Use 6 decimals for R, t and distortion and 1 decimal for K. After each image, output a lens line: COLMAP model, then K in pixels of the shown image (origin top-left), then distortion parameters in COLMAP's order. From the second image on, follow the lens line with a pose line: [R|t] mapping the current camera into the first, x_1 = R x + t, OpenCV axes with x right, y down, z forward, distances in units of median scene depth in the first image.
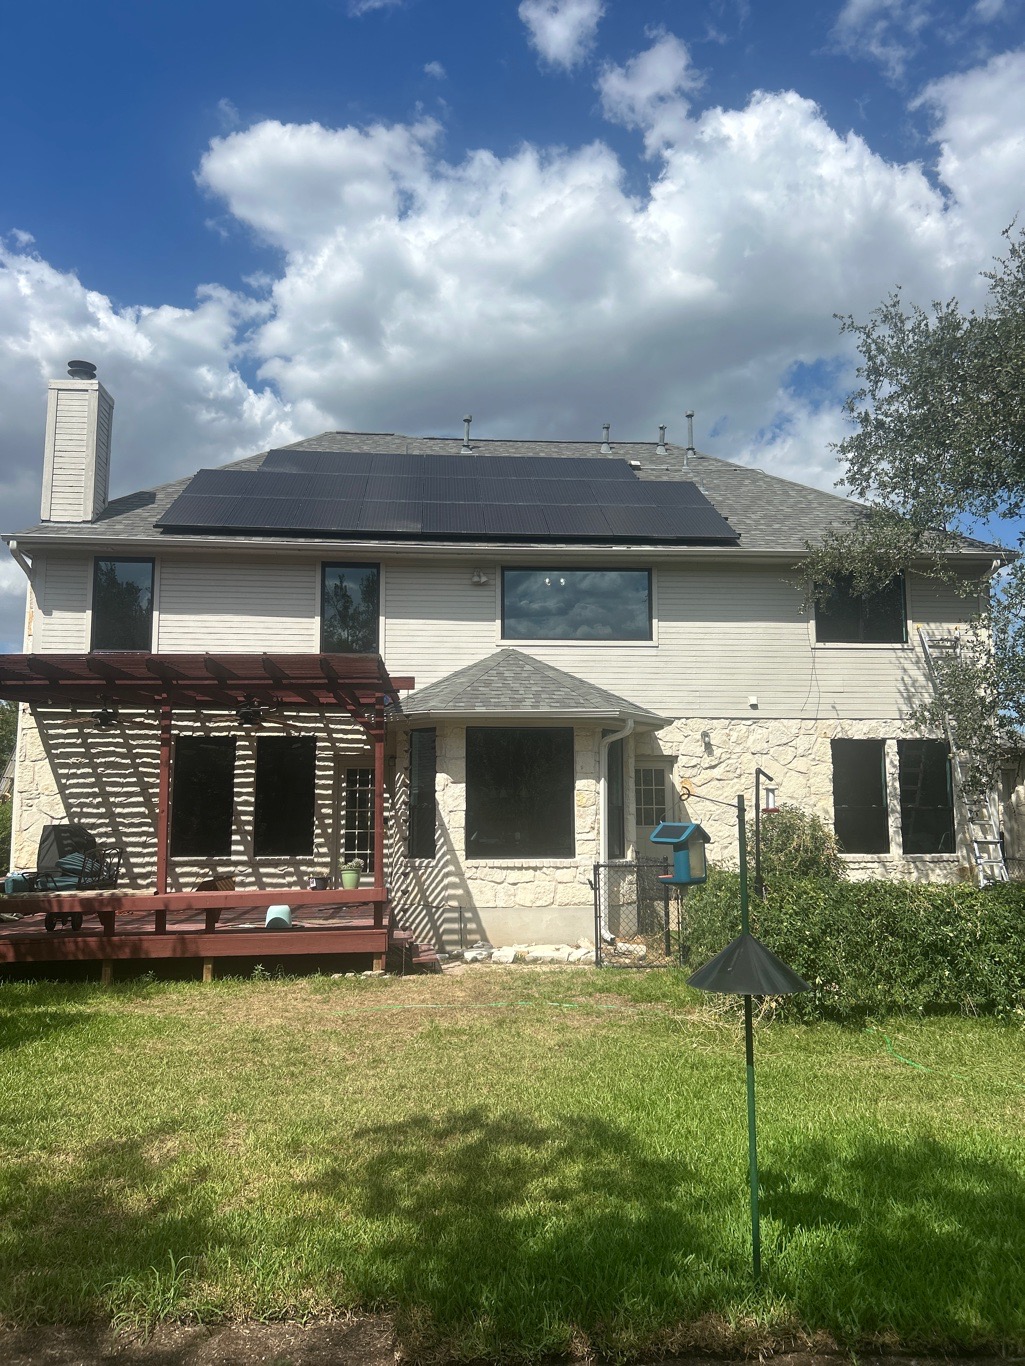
lens RADIAL K [[1021.4, 0, 507.3], [0, 1021.4, 681.0], [0, 0, 1]] dist [0.012890, 0.003863]
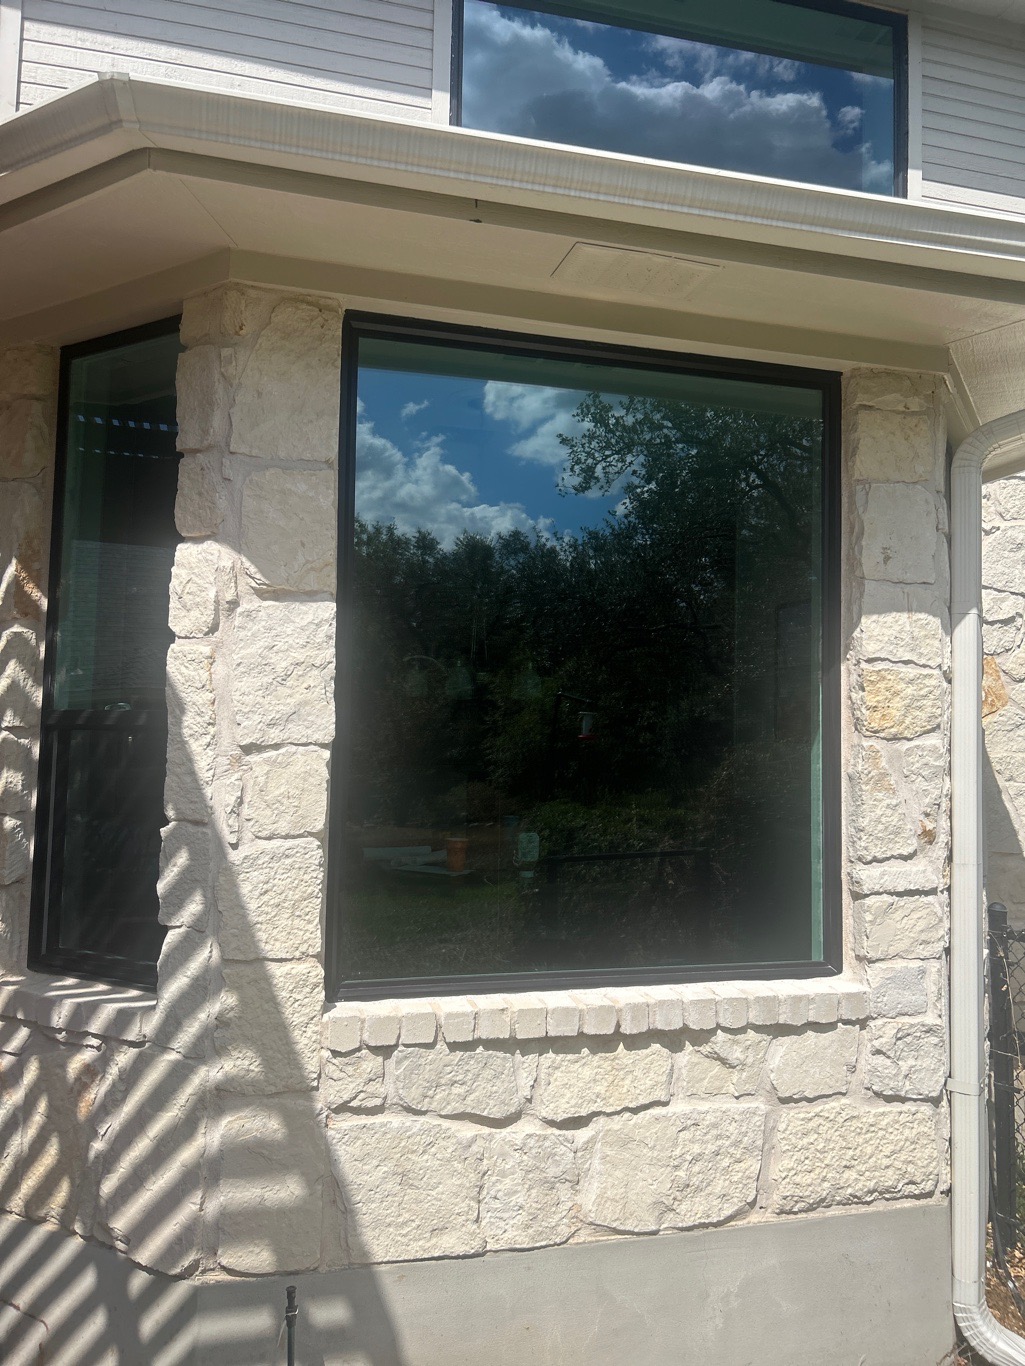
lens RADIAL K [[1021.4, 0, 521.1], [0, 1021.4, 676.2], [0, 0, 1]] dist [0.012890, 0.003863]
pose [[0.985221, 0.029779, 0.168682, -0.038775], [-0.041496, 0.996932, 0.066372, 0.100919], [-0.166188, -0.072391, 0.983433, 0.814462]]
